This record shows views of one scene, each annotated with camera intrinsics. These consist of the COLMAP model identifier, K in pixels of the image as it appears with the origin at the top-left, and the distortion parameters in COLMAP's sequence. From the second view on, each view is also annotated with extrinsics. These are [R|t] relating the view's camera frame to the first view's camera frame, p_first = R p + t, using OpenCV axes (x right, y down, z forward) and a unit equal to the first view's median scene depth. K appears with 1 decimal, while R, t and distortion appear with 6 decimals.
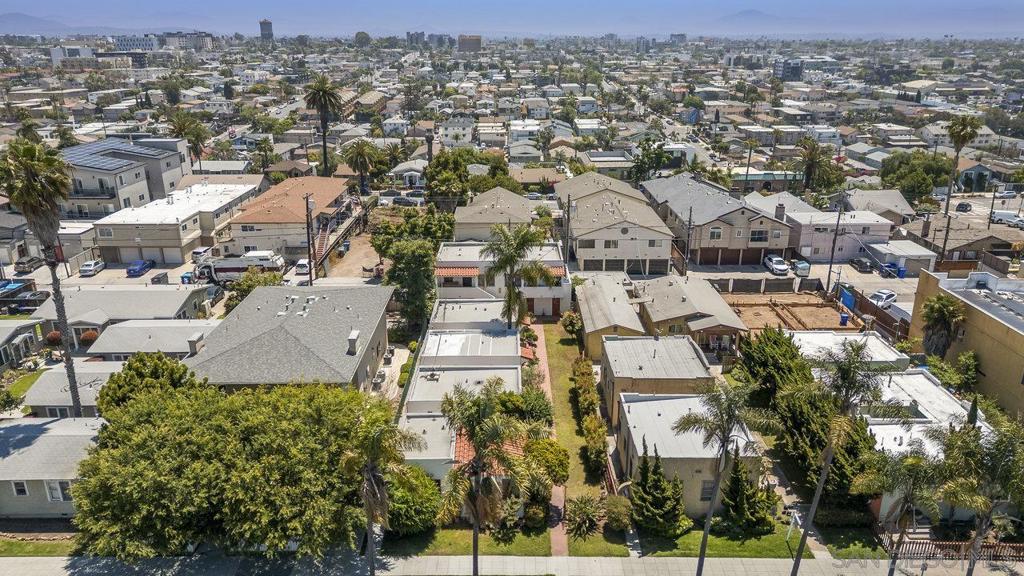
lens RADIAL K [[719.9, 0, 509.6], [0, 719.9, 284.9], [0, 0, 1]] dist [0.028255, -0.003791]
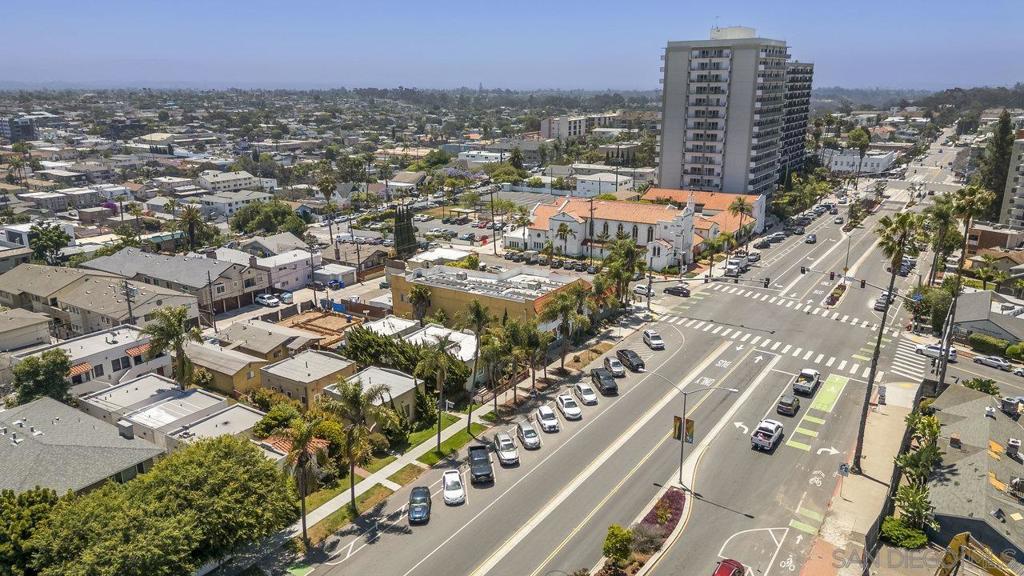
lens RADIAL K [[719.9, 0, 512.2], [0, 719.9, 288.8], [0, 0, 1]] dist [0.028255, -0.003791]
pose [[0.544192, -0.230019, 0.806812, -0.453114], [0.272924, 0.957909, 0.089009, -0.043533], [-0.793327, 0.171760, 0.584064, -0.138869]]
